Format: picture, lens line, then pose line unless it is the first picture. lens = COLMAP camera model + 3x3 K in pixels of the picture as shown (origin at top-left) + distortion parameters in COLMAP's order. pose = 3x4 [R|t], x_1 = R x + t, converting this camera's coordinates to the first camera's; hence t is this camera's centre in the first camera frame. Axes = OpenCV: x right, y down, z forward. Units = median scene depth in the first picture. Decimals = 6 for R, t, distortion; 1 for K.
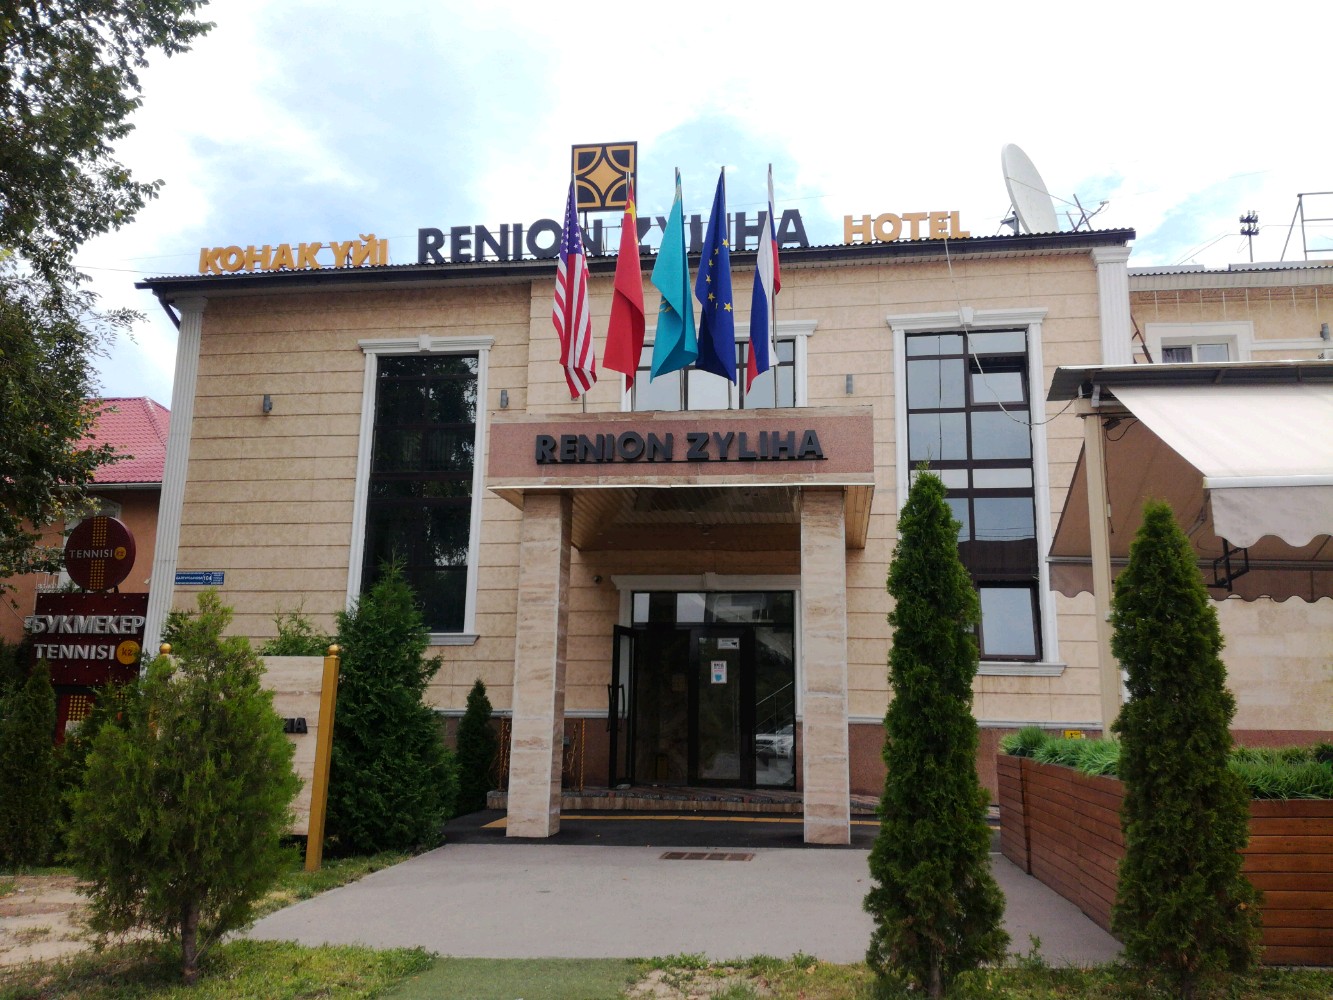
lens RADIAL K [[1030.2, 0, 667.8], [0, 1030.2, 496.4], [0, 0, 1]] dist [0.039366, 0.002241]
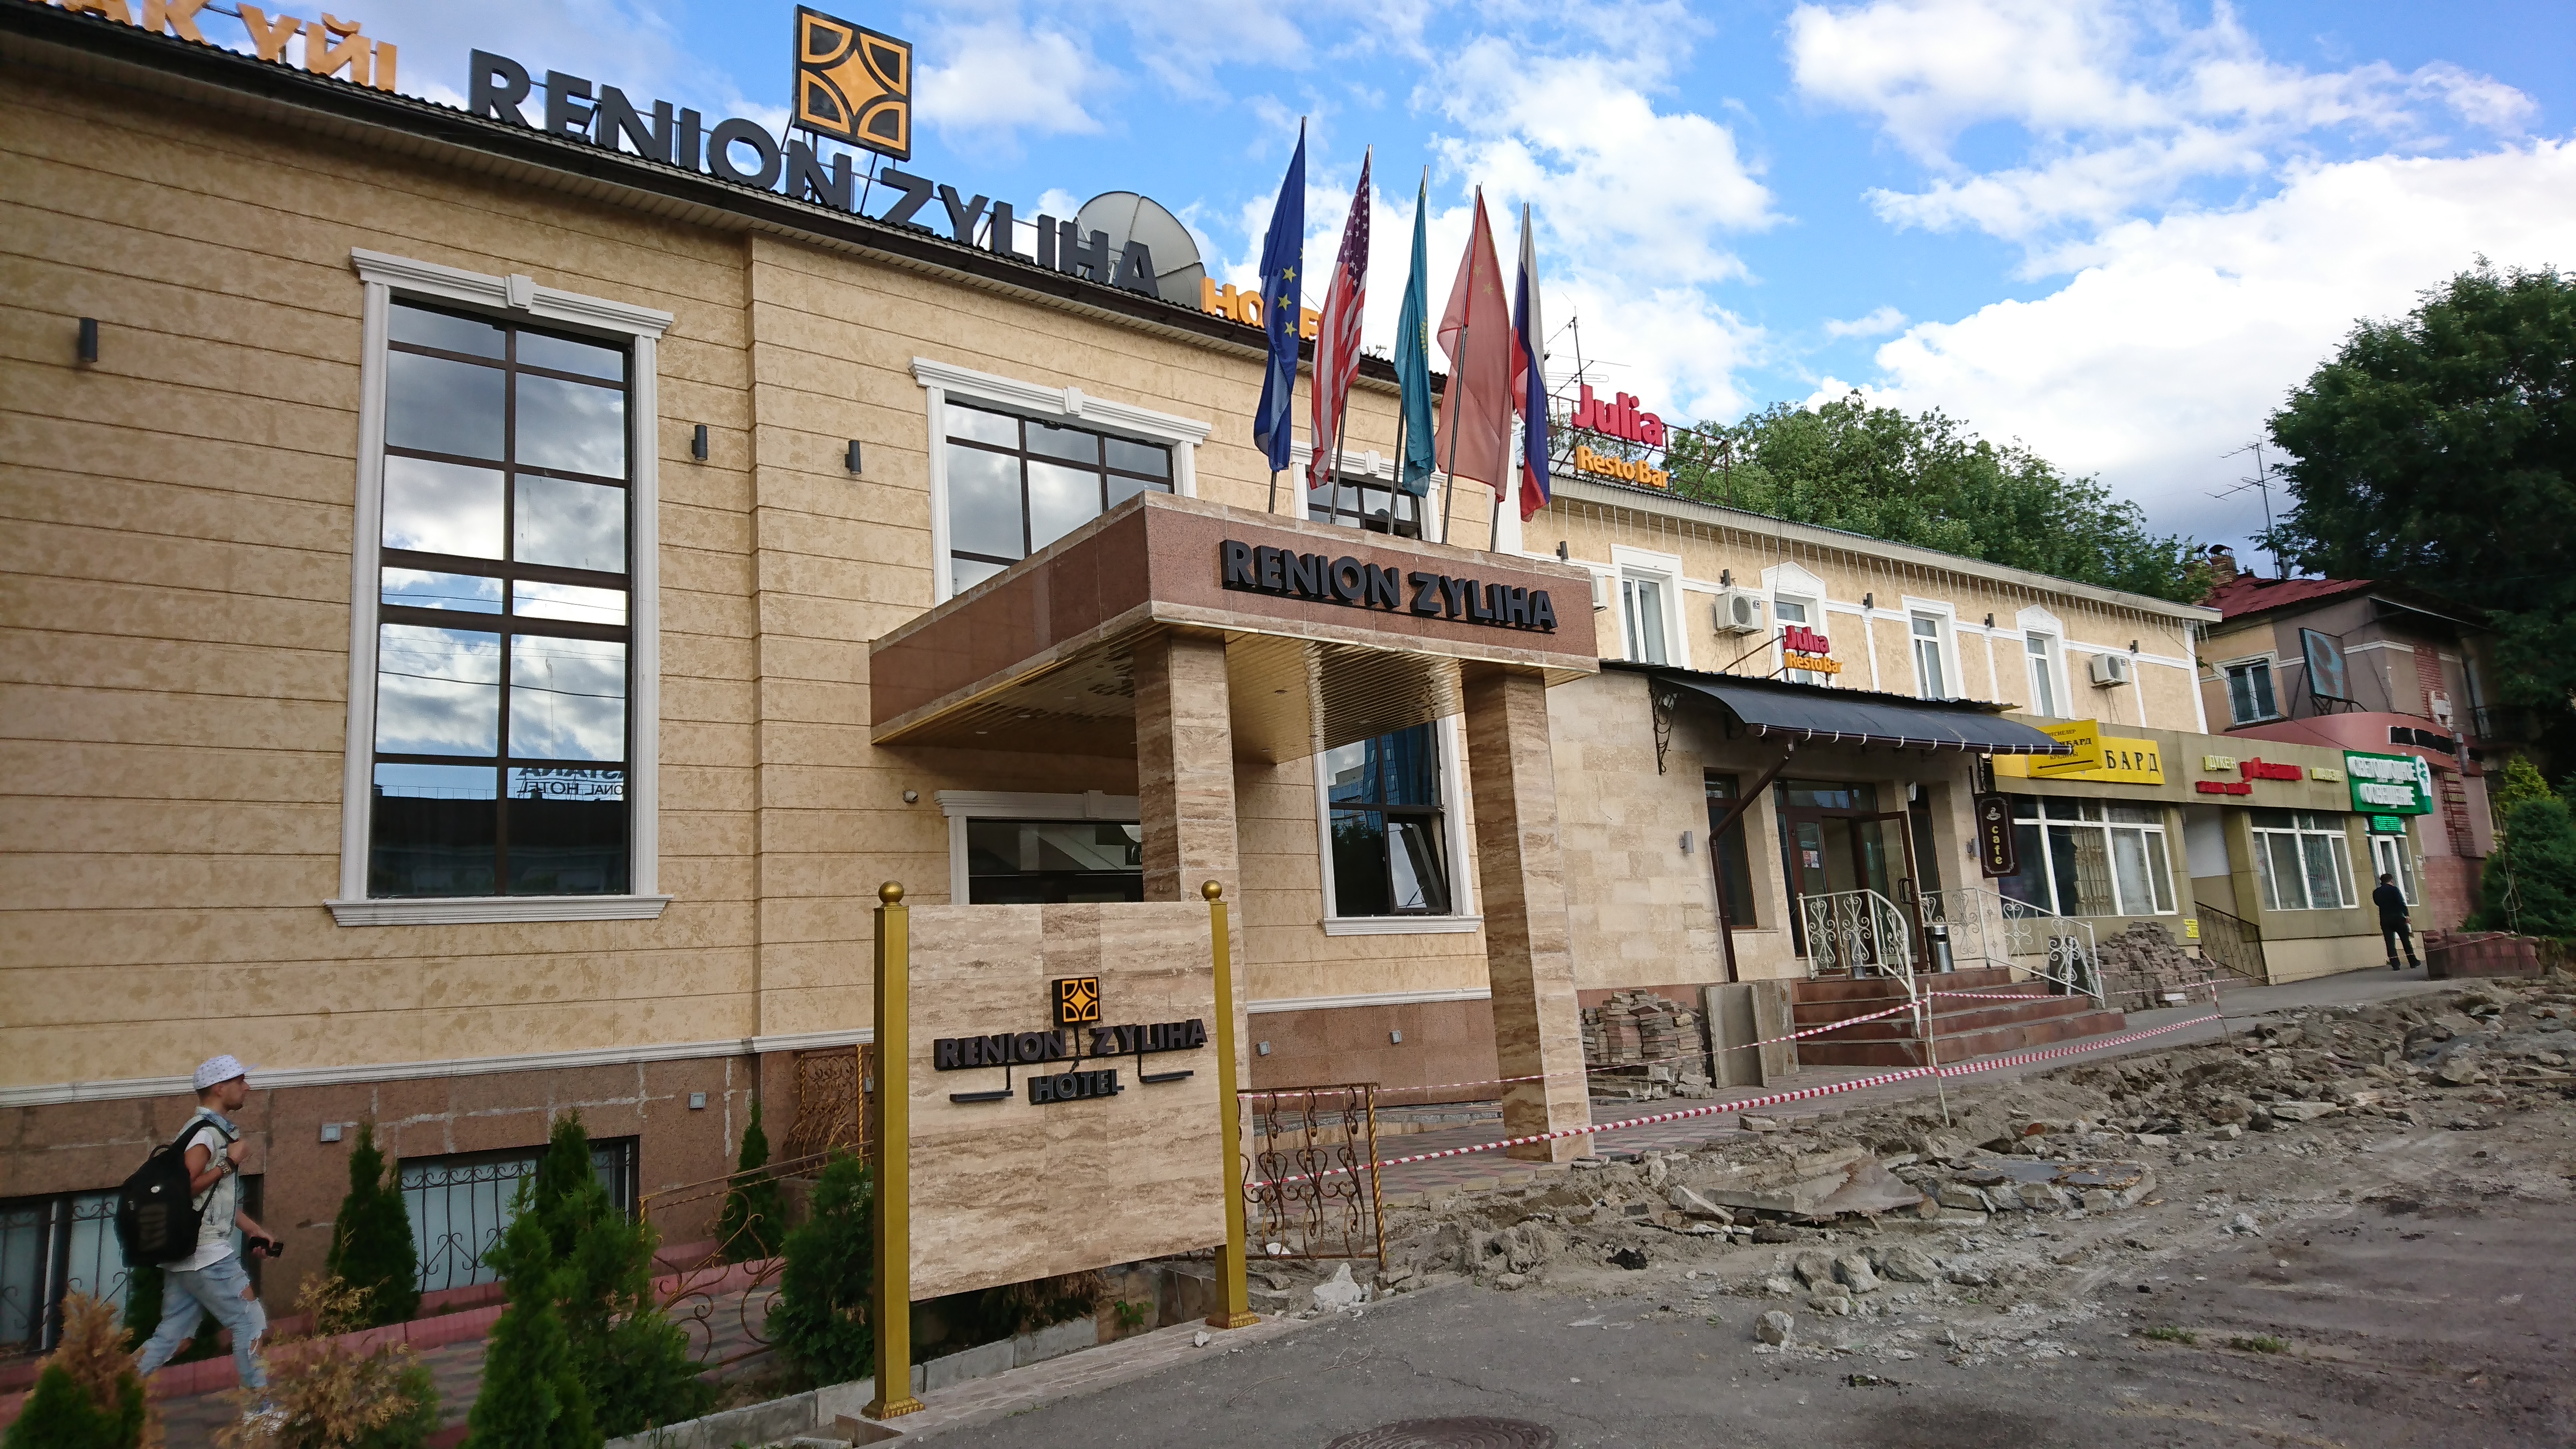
lens RADIAL K [[1579.1, 0, 1293.0], [0, 1579.1, 734.3], [0, 0, 1]] dist [-0.022334, -0.003653]
pose [[0.681137, 0.063511, 0.729396, -0.503609], [-0.068140, 0.997406, -0.023216, 0.047482], [-0.728978, -0.033888, 0.683697, 0.234063]]
